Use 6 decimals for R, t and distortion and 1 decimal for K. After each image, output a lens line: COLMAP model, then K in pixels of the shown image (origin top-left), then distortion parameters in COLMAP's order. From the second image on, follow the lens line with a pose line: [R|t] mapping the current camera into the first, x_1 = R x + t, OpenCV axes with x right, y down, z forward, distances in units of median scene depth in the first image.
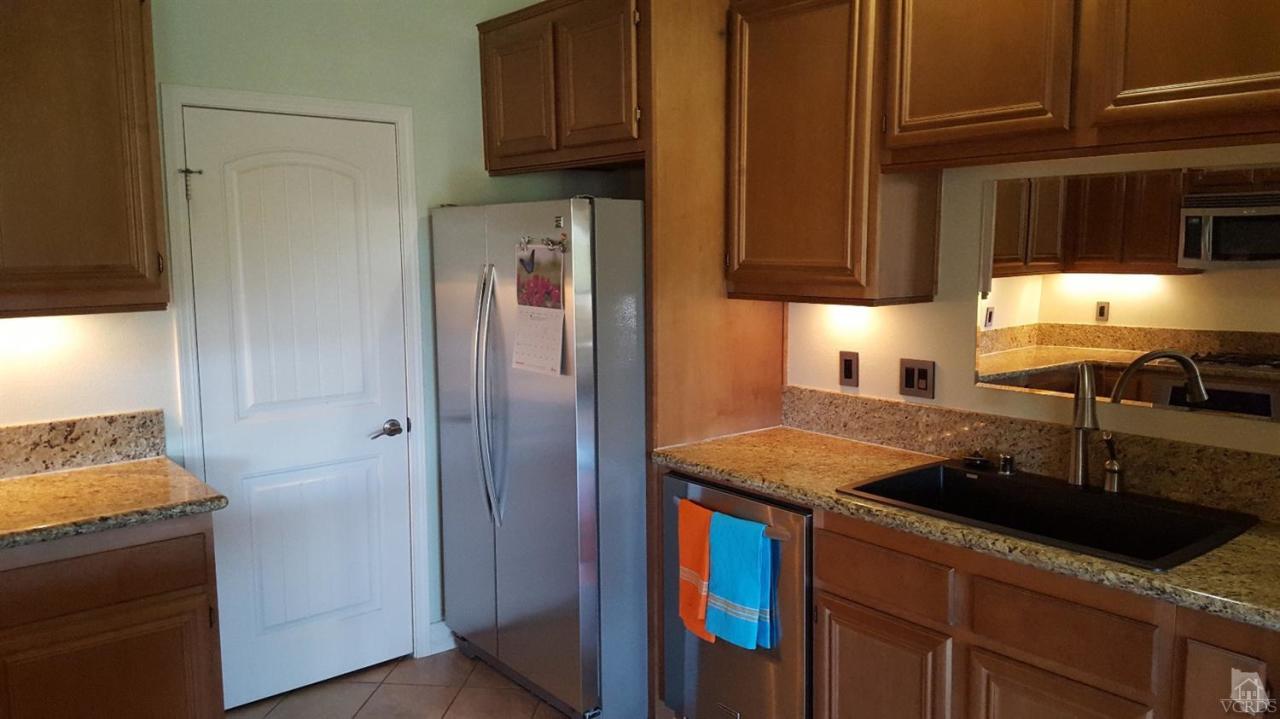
lens RADIAL K [[954.7, 0, 669.3], [0, 954.7, 345.1], [0, 0, 1]] dist [0.081678, -0.133243]
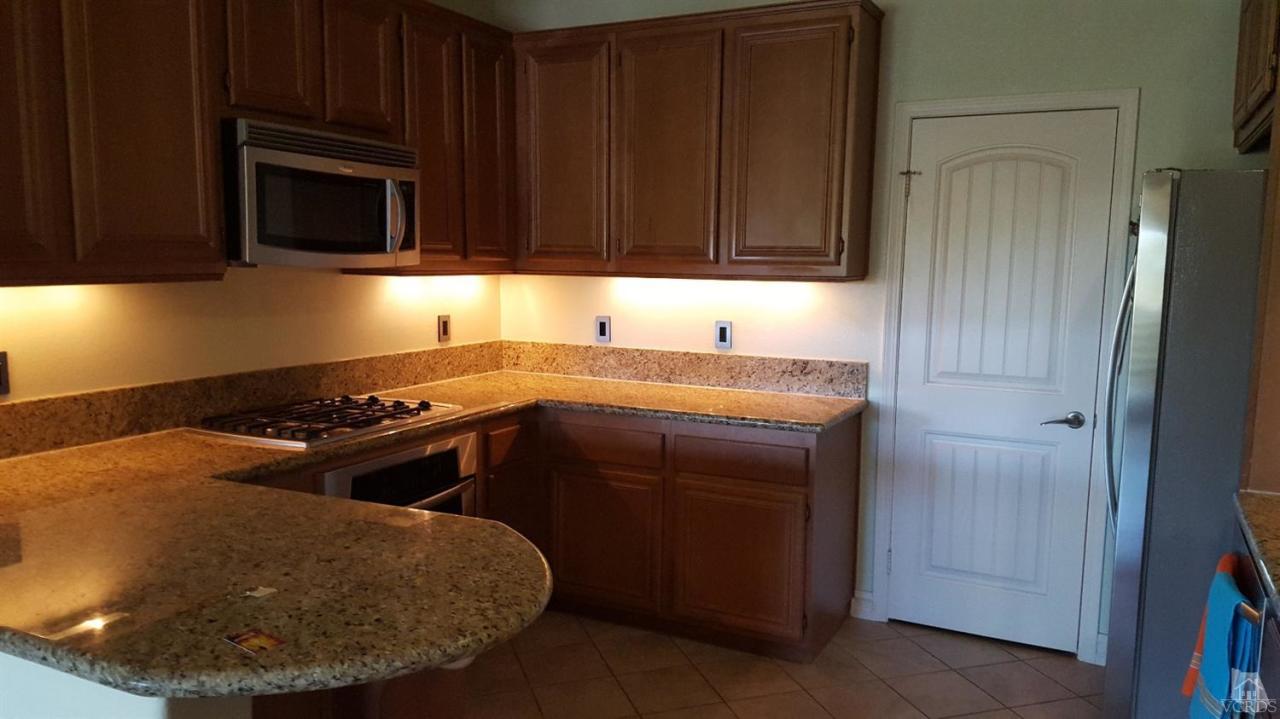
lens RADIAL K [[941.0, 0, 645.1], [0, 941.0, 372.2], [0, 0, 1]] dist [0.162823, -0.249951]
pose [[0.391771, 0.128604, -0.911030, 0.505452], [-0.117220, 0.989091, 0.089216, 0.001180], [0.912565, 0.071839, 0.402572, 0.224008]]
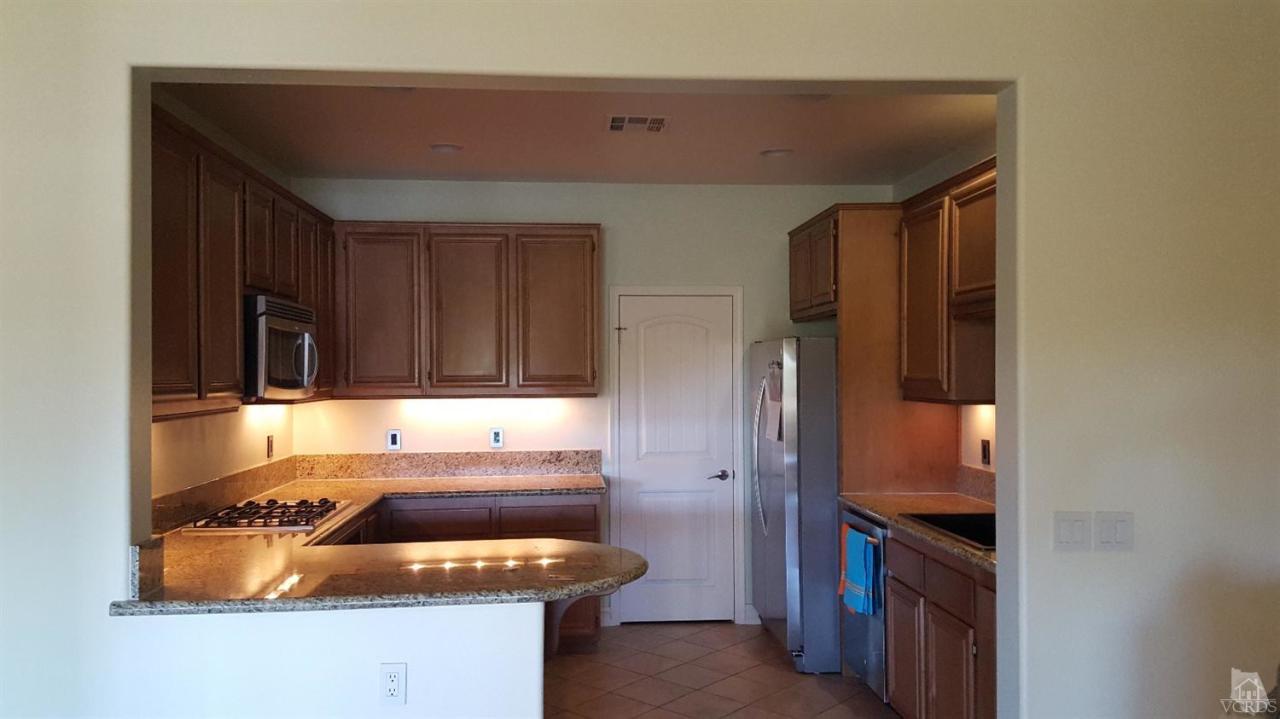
lens RADIAL K [[941.6, 0, 631.4], [0, 941.6, 357.3], [0, 0, 1]] dist [0.166792, -0.249496]
pose [[0.806293, -0.004851, -0.591496, 0.646581], [-0.066437, 0.992896, -0.098707, 0.064734], [0.587773, 0.118884, 0.800243, -0.503175]]
